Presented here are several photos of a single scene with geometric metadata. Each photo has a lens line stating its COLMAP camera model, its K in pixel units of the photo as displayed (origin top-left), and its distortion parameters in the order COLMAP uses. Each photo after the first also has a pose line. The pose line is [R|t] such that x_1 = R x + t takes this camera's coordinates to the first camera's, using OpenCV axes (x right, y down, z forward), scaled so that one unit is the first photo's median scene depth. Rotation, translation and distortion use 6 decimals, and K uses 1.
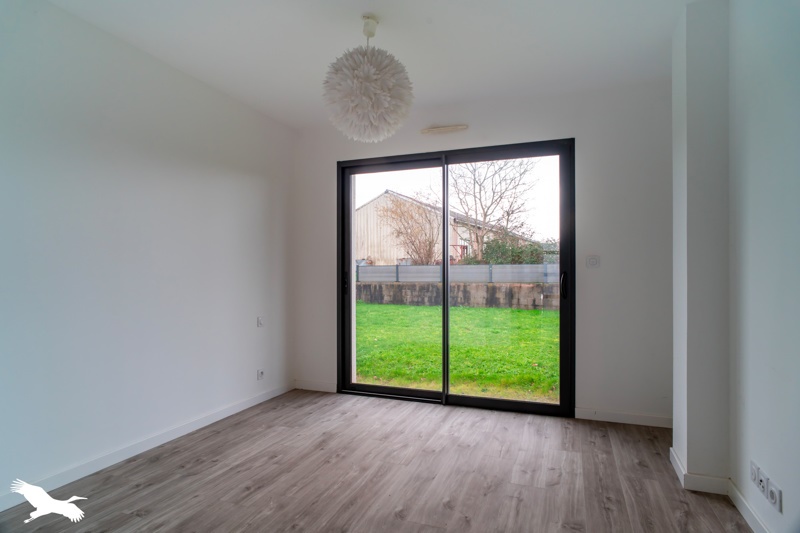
lens RADIAL K [[456.2, 0, 397.6], [0, 456.2, 265.7], [0, 0, 1]] dist [-0.000224, 0.002339]
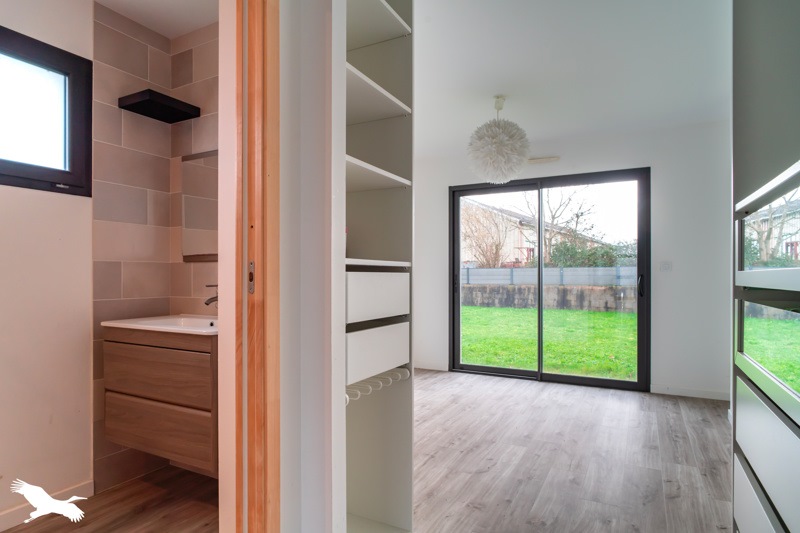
lens RADIAL K [[456.2, 0, 401.8], [0, 456.2, 271.5], [0, 0, 1]] dist [-0.000224, 0.002339]
pose [[0.992218, -0.000864, -0.124513, -0.125459], [0.001724, 0.999975, 0.006793, -0.004638], [0.124504, -0.006954, 0.992195, -0.308936]]
